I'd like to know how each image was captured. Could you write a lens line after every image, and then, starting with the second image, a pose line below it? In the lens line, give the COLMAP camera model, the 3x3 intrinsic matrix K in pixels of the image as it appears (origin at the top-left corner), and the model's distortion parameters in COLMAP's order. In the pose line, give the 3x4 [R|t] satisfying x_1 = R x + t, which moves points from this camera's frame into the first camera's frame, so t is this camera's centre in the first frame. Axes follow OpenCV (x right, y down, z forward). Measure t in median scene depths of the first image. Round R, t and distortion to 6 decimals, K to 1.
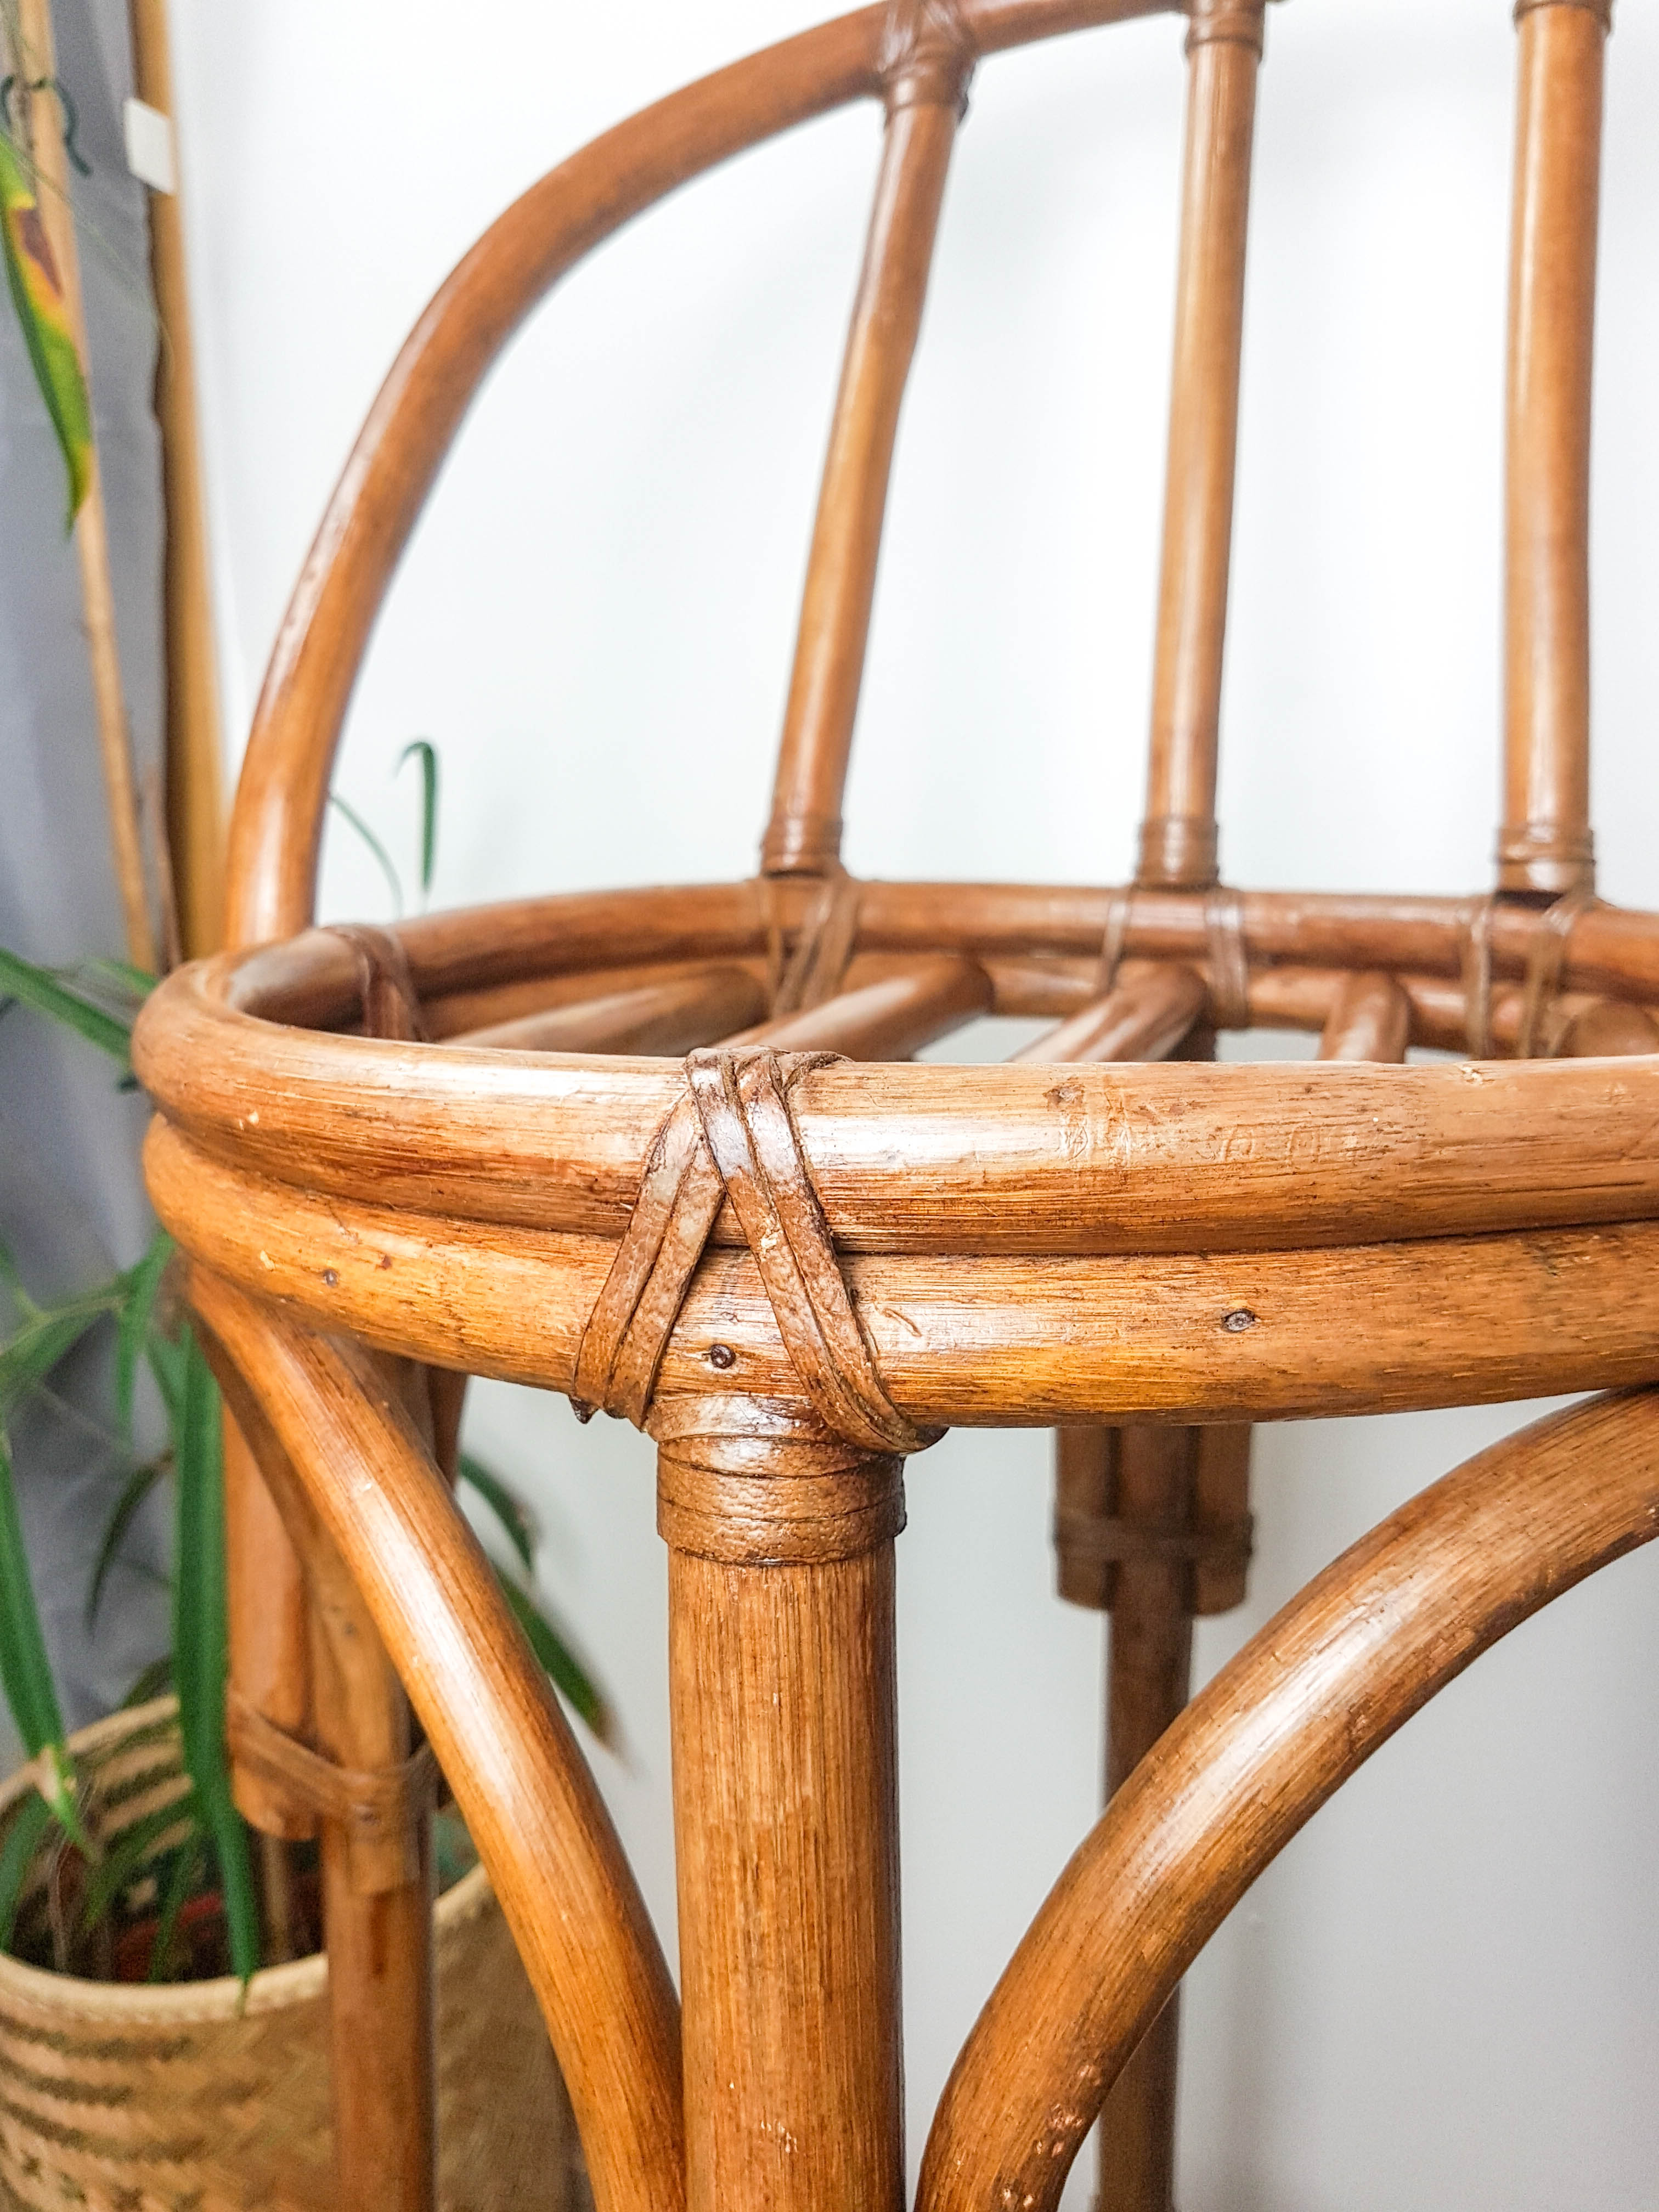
lens RADIAL K [[1772.8, 0, 777.4], [0, 1772.8, 1066.8], [0, 0, 1]] dist [-0.039747, 0.006812]
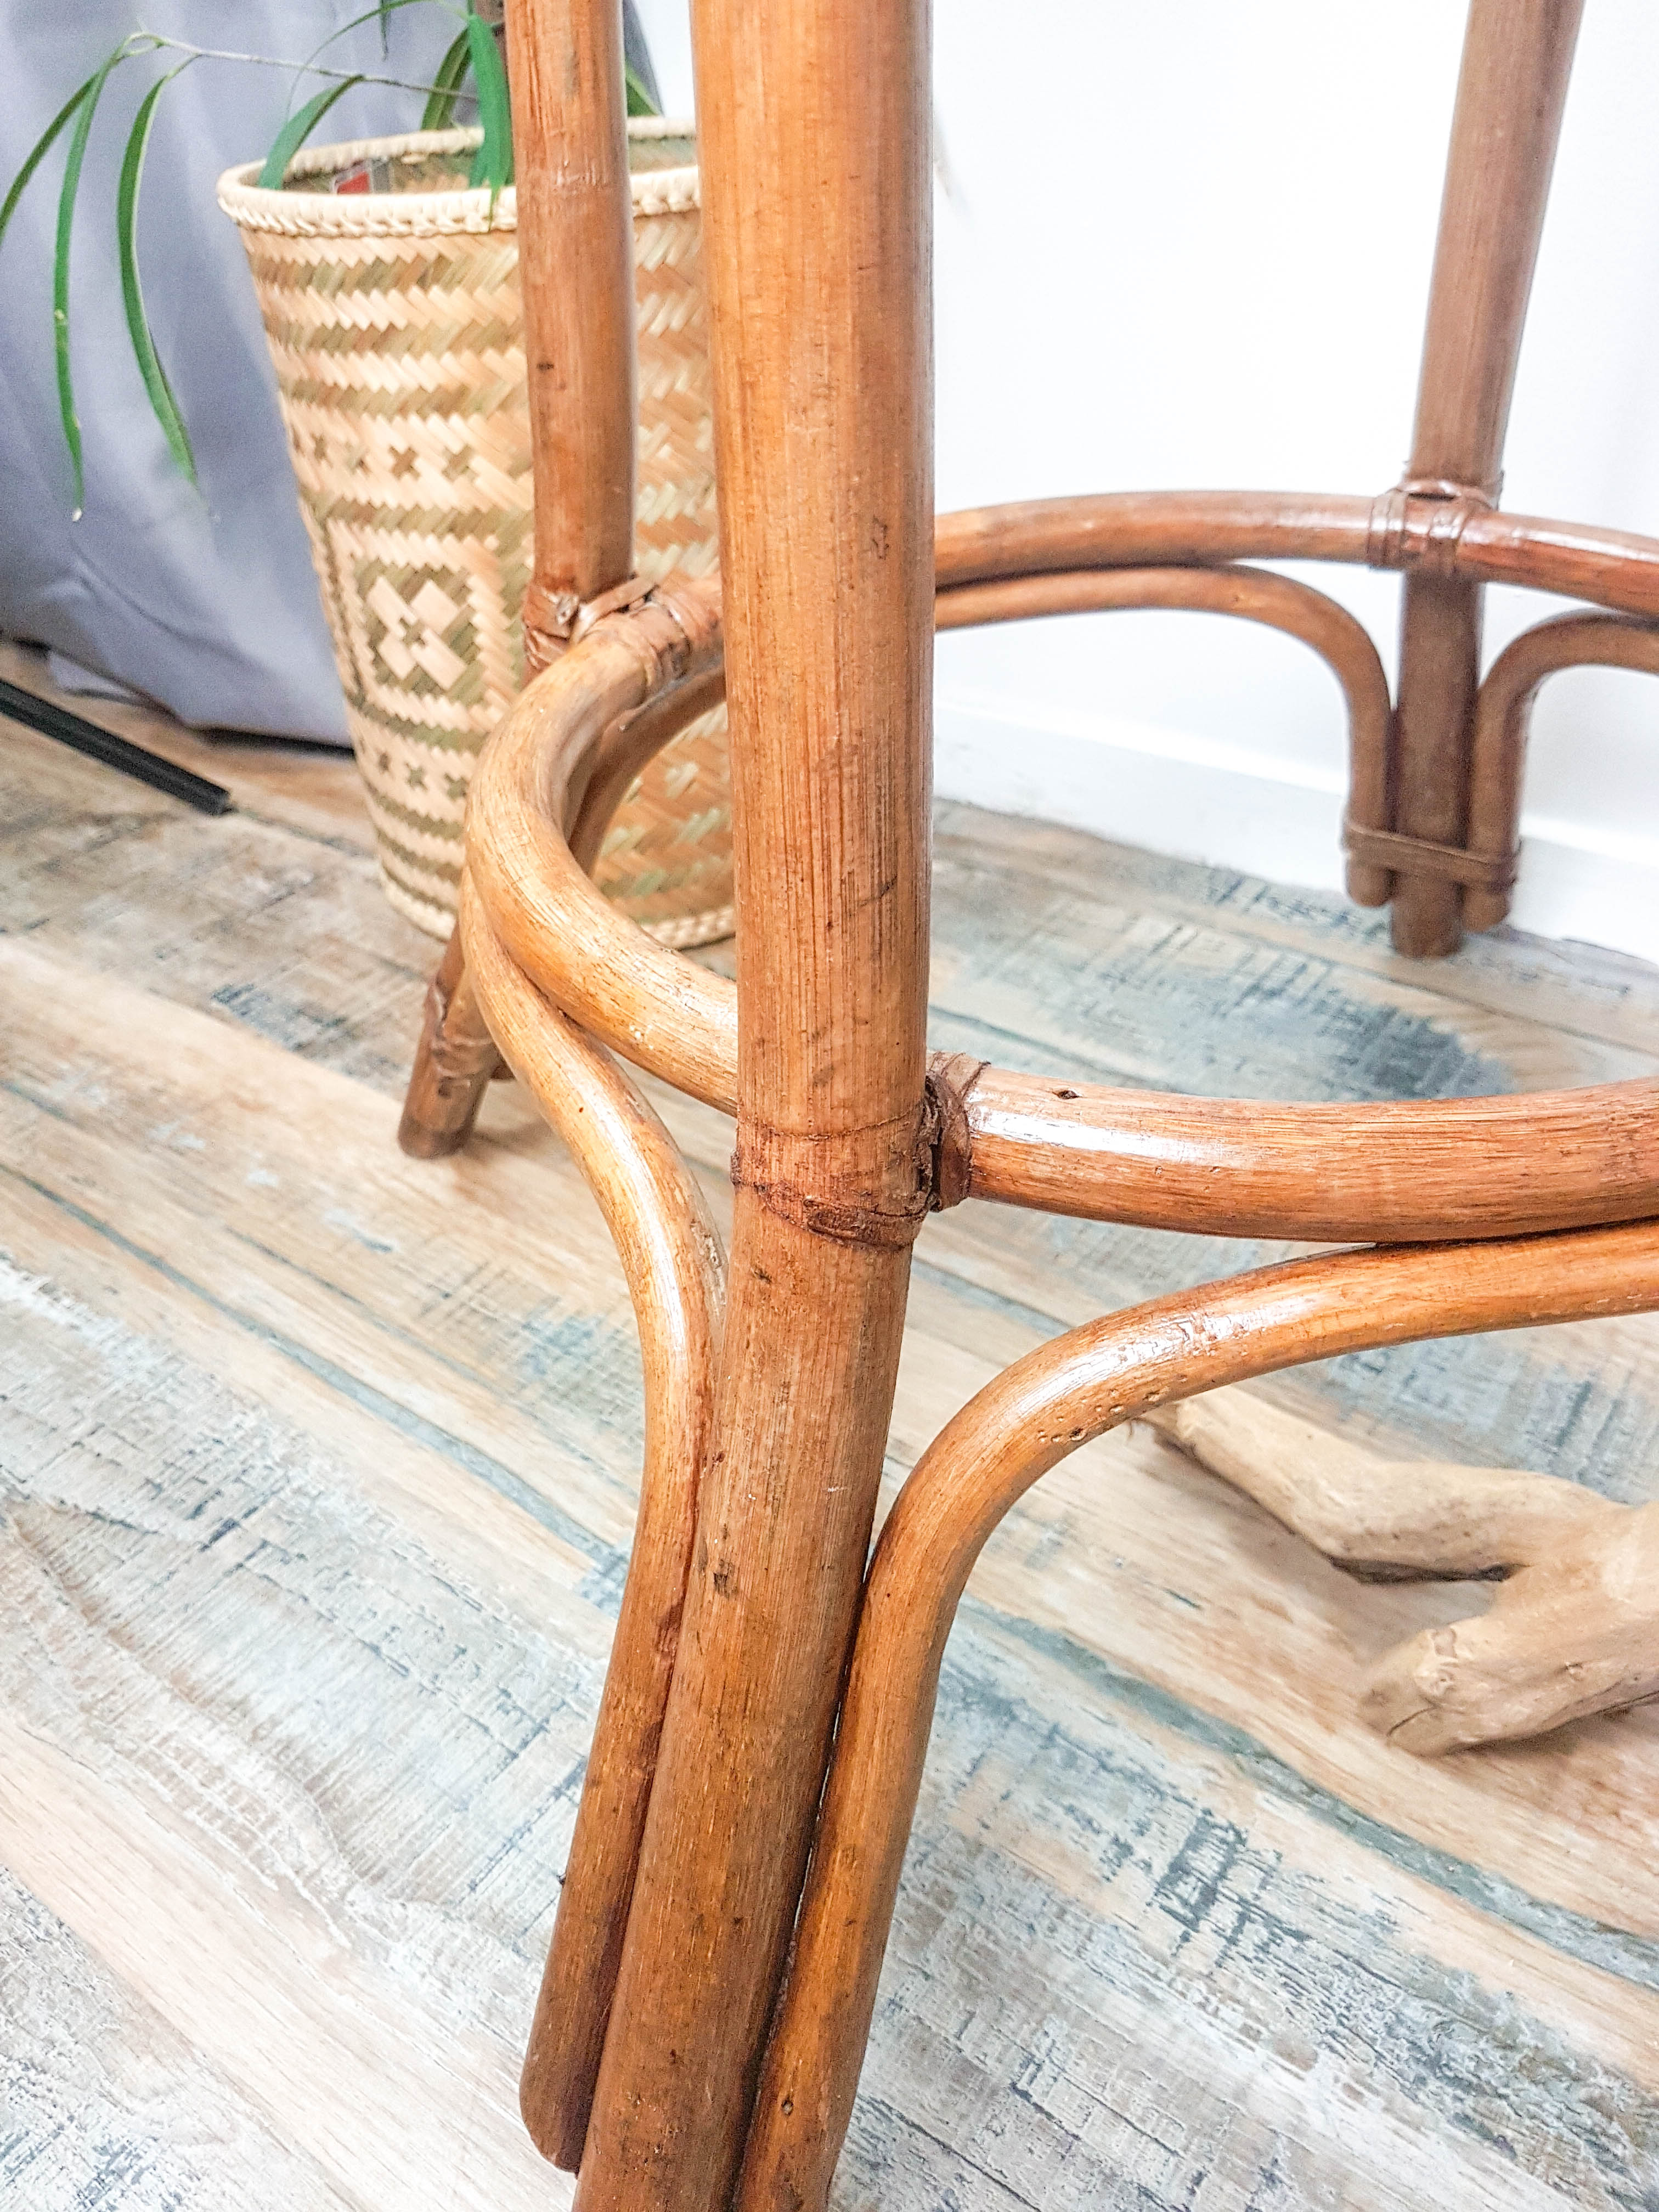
lens RADIAL K [[1772.8, 0, 777.4], [0, 1772.8, 1066.8], [0, 0, 1]] dist [-0.039747, 0.006812]
pose [[0.967998, 0.124125, -0.218110, 0.296100], [-0.019041, 0.902937, 0.429351, 1.535950], [0.250233, -0.411458, 0.876405, 0.054786]]
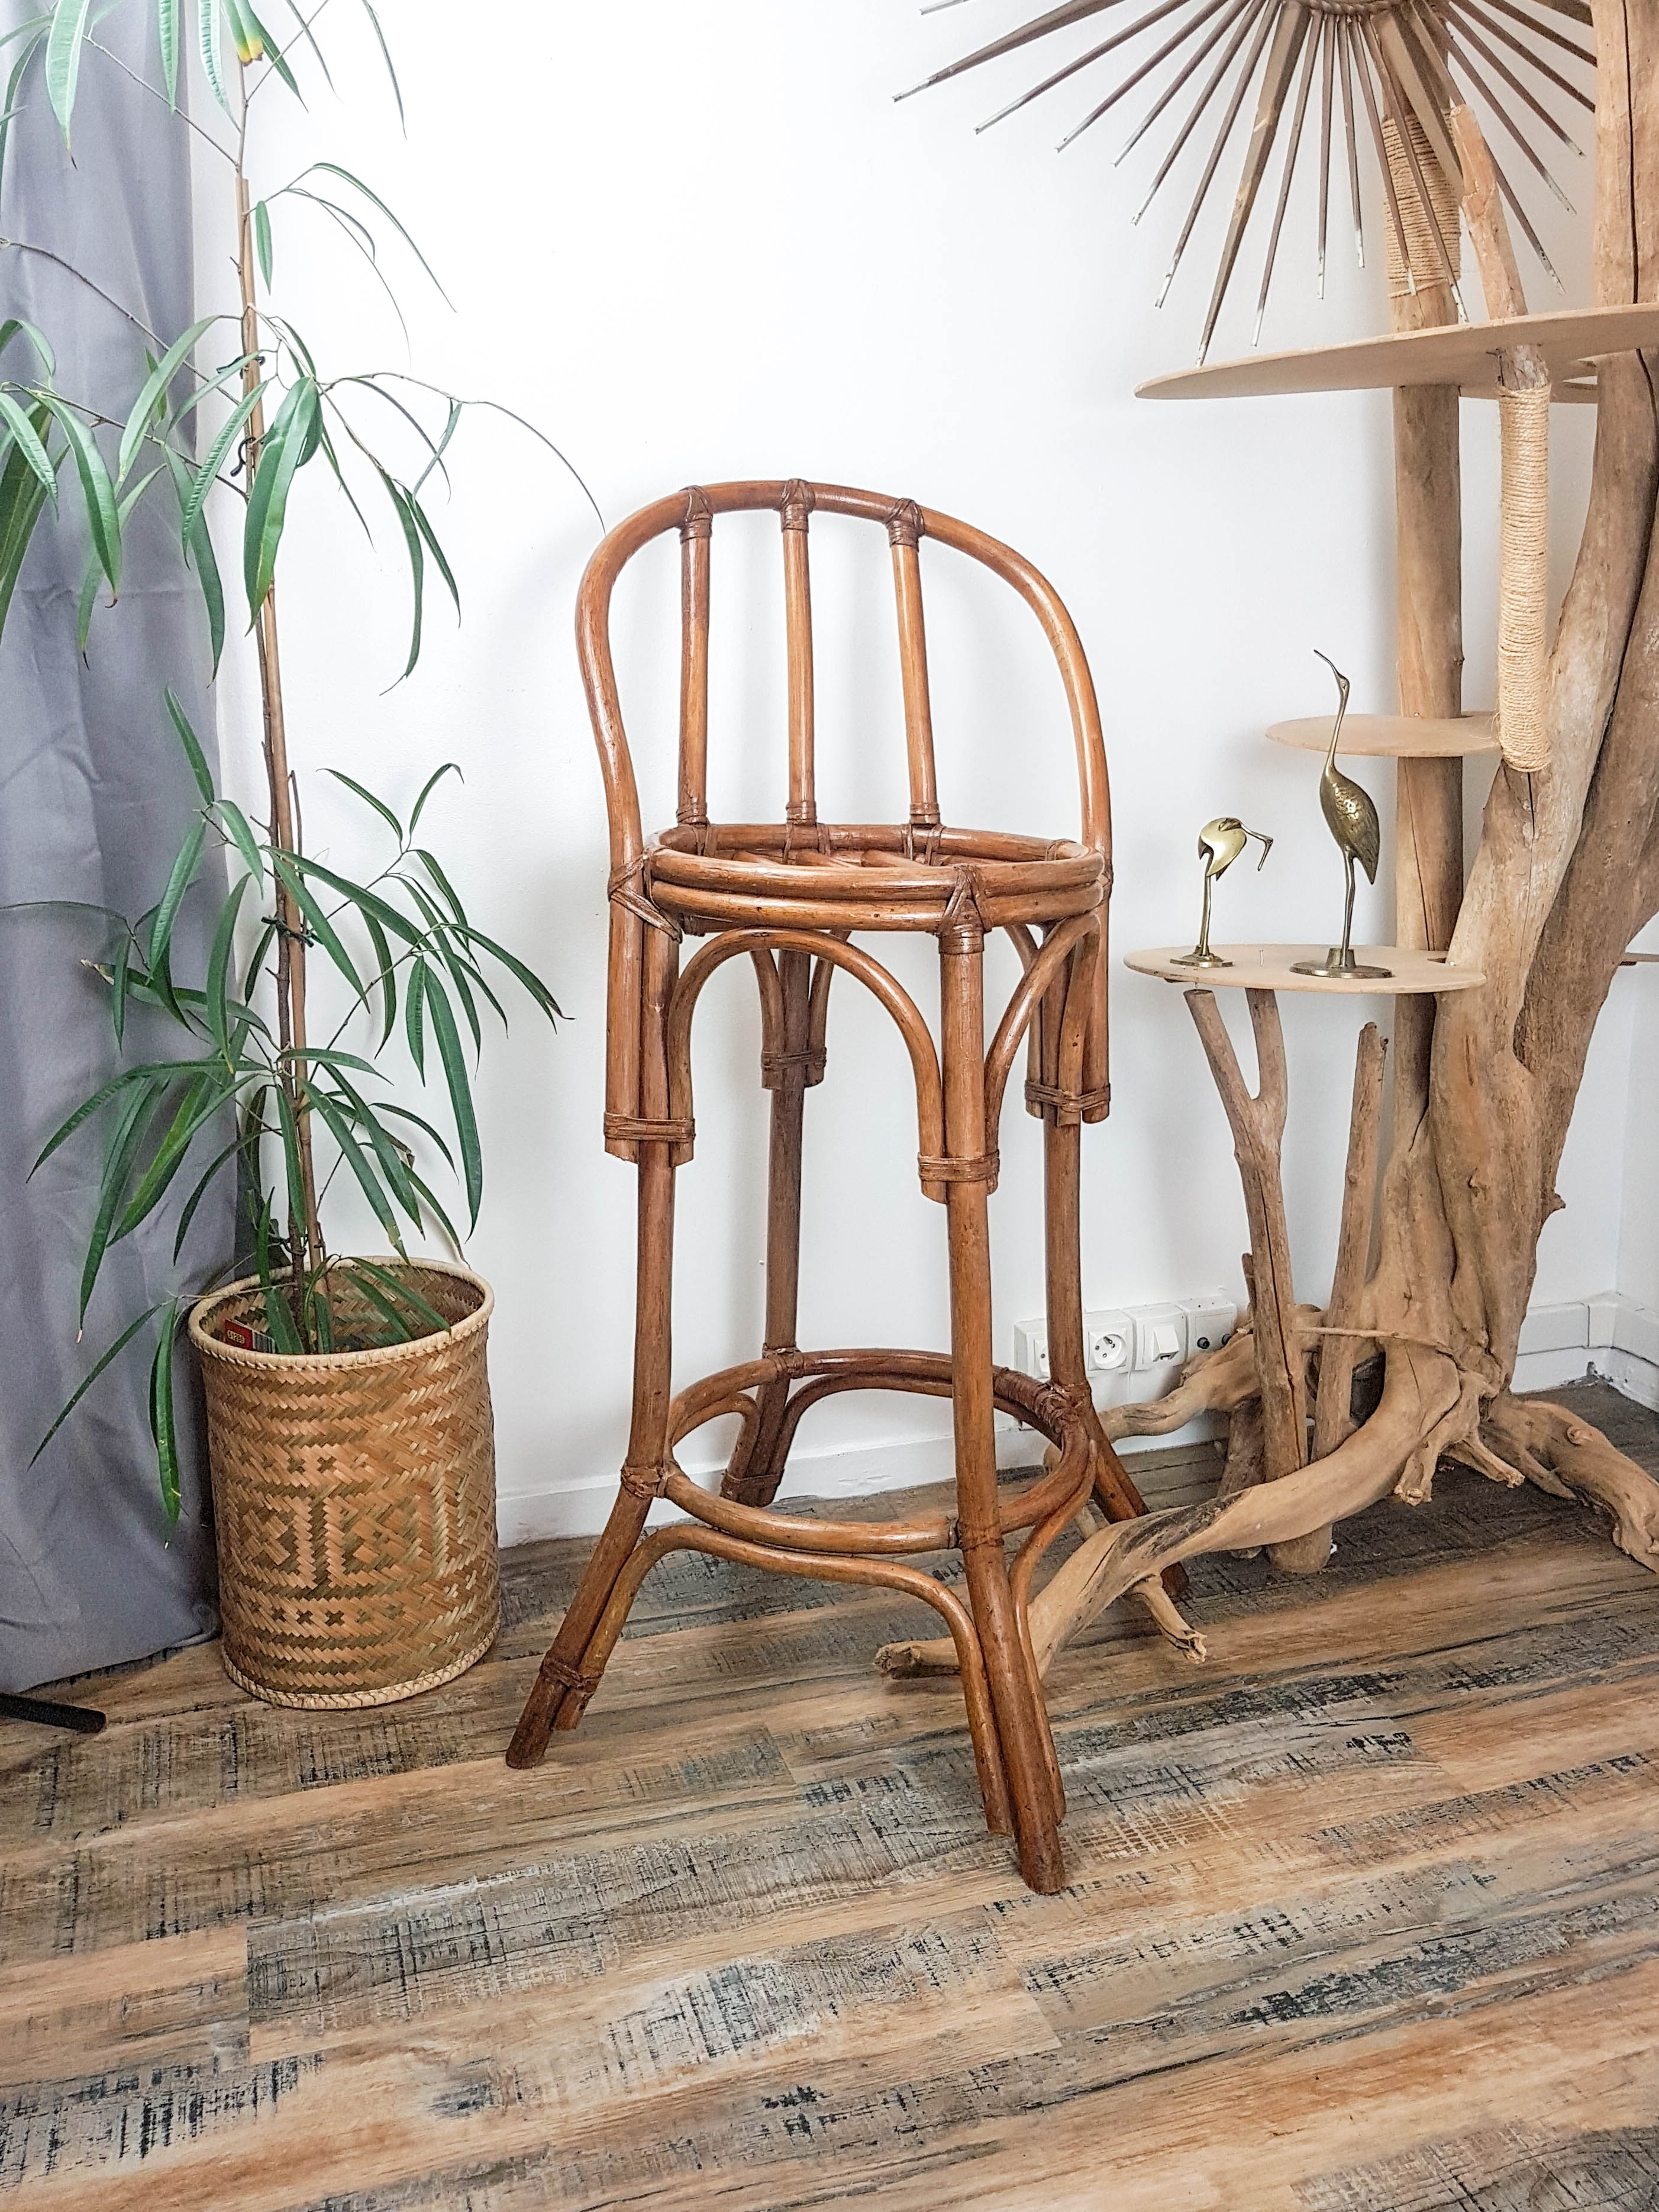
lens RADIAL K [[1894.4, 0, 826.8], [0, 1894.4, 1036.5], [0, 0, 1]] dist [-0.021953, -0.008467]
pose [[0.762328, -0.098249, 0.639689, -4.038651], [0.077816, 0.995154, 0.060109, 0.143968], [-0.642495, 0.003956, 0.766280, -3.202459]]
